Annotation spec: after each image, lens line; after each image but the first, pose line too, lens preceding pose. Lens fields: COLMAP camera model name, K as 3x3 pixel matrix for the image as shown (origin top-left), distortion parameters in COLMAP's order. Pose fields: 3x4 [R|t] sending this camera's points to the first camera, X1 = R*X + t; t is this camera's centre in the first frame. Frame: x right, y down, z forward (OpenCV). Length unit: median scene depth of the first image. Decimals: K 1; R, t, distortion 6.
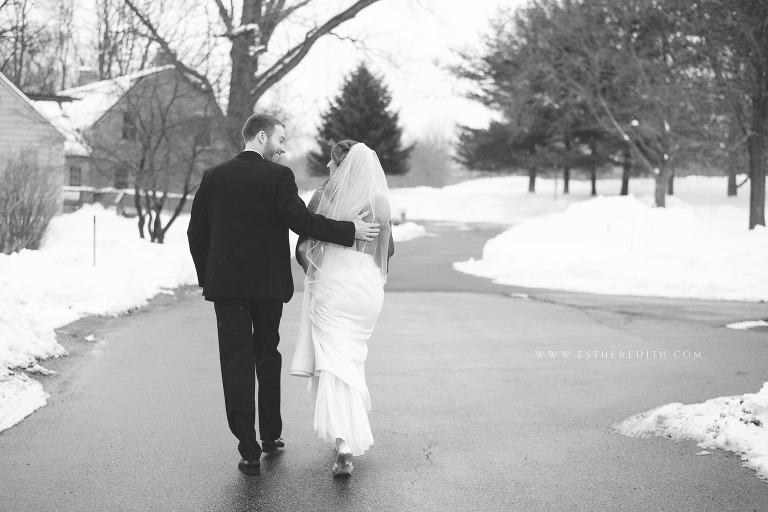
lens RADIAL K [[1590.1, 0, 384.0], [0, 1590.1, 256.0], [0, 0, 1]] dist [-0.086929, -0.273492]
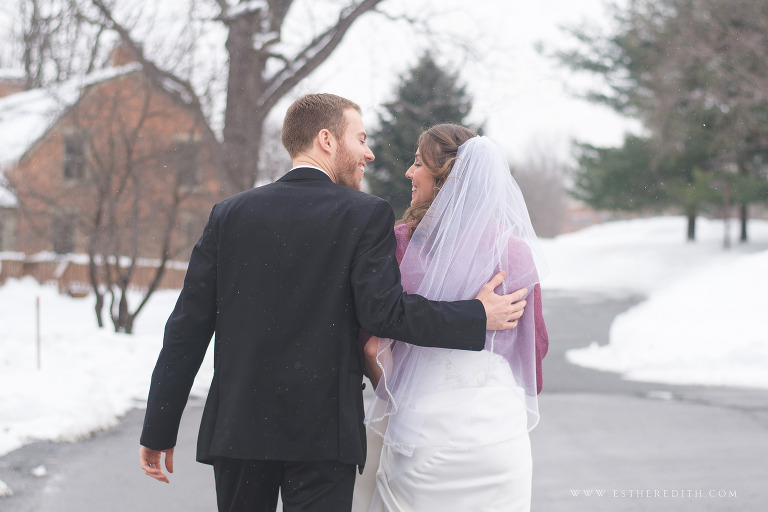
lens RADIAL K [[1590.1, 0, 384.0], [0, 1590.1, 256.0], [0, 0, 1]] dist [-0.086929, -0.273492]
pose [[0.999493, -0.029682, -0.011517, -0.025823], [0.029111, 0.998473, -0.046946, -0.007143], [0.012893, 0.046587, 0.998831, 0.345105]]
